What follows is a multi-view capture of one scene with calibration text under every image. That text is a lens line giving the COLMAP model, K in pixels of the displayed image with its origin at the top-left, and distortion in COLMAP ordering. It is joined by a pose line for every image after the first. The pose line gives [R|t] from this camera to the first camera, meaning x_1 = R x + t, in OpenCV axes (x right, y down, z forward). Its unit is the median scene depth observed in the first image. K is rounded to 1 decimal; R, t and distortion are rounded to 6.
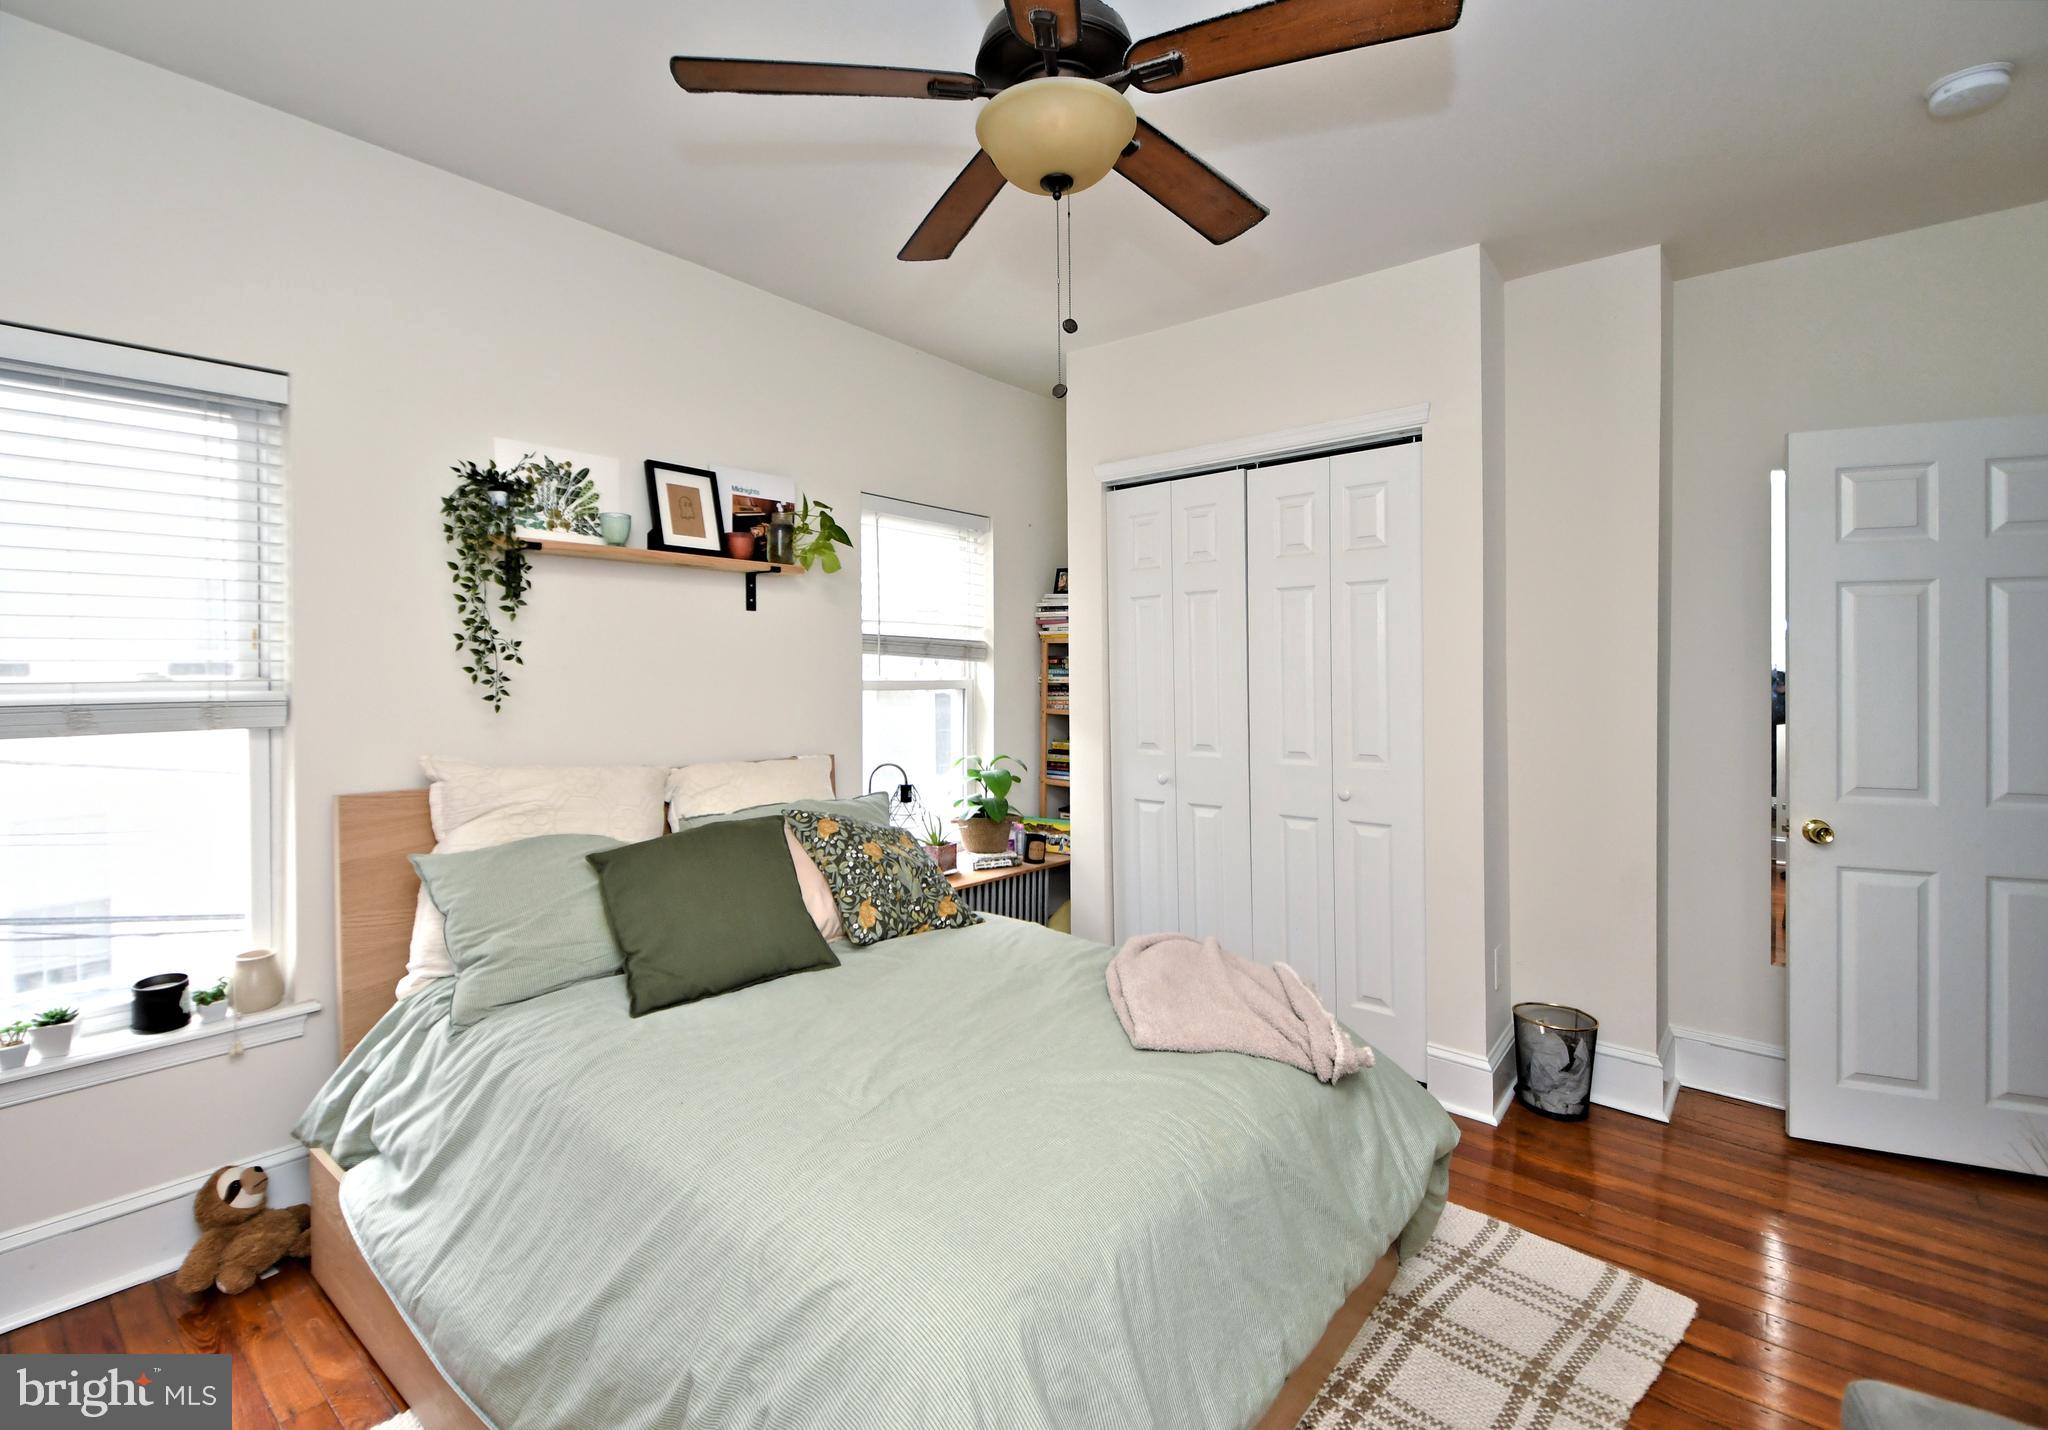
lens RADIAL K [[938.0, 0, 1003.2], [0, 938.0, 672.1], [0, 0, 1]] dist [-0.001948, -0.000339]
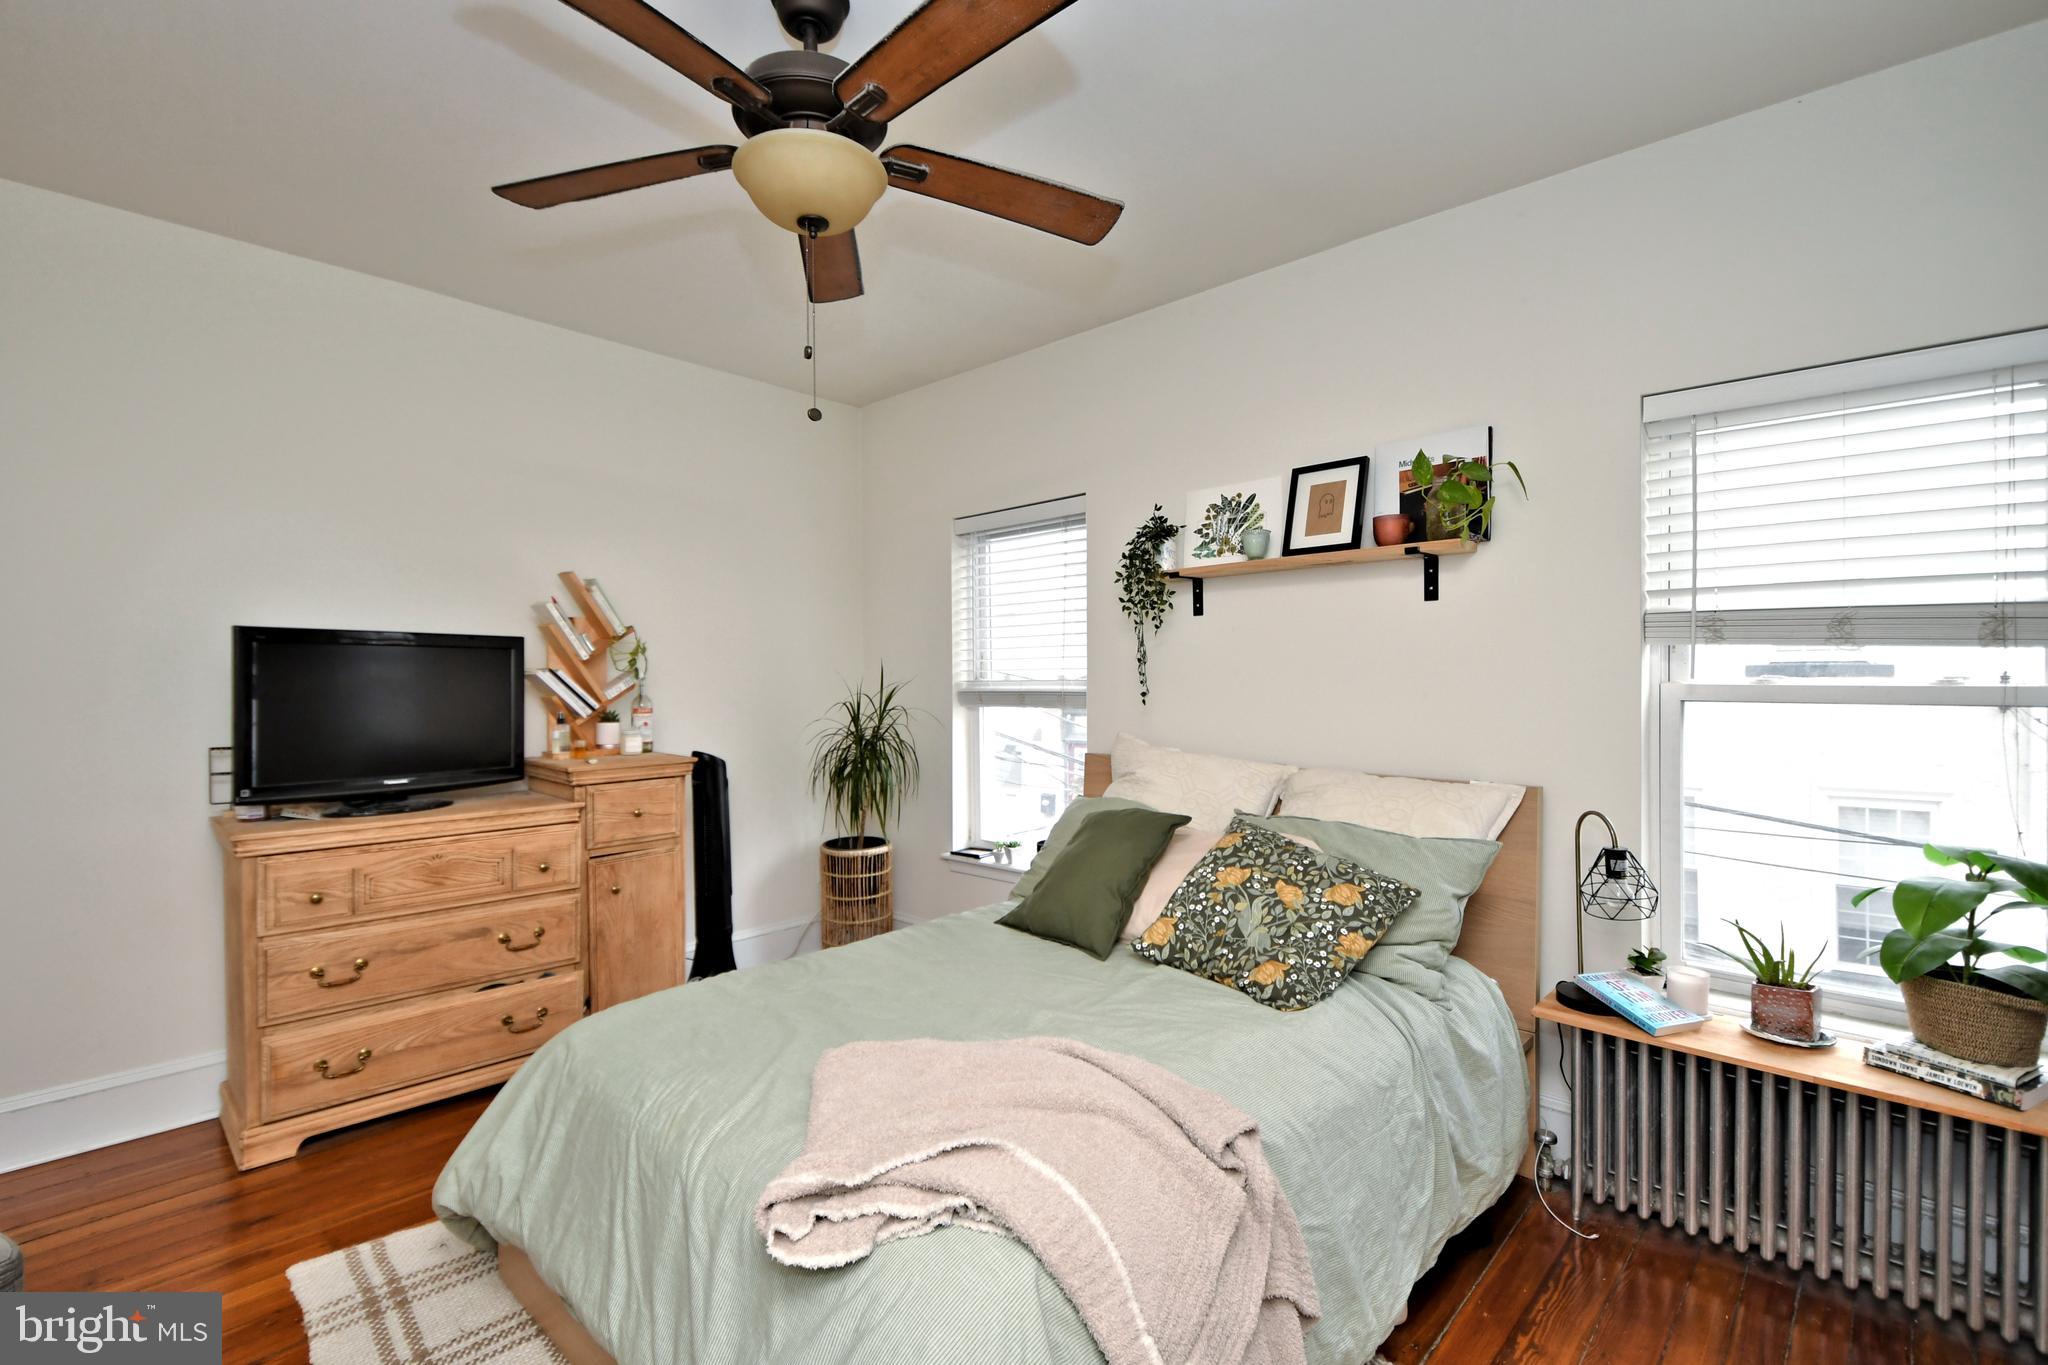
lens RADIAL K [[897.1, 0, 1025.5], [0, 897.1, 684.9], [0, 0, 1]] dist [0.002547, 0.000077]
pose [[-0.064856, 0.008474, -0.997859, 0.659534], [0.003563, 0.999960, 0.008260, 0.002862], [0.997888, -0.003020, -0.064884, 0.802175]]
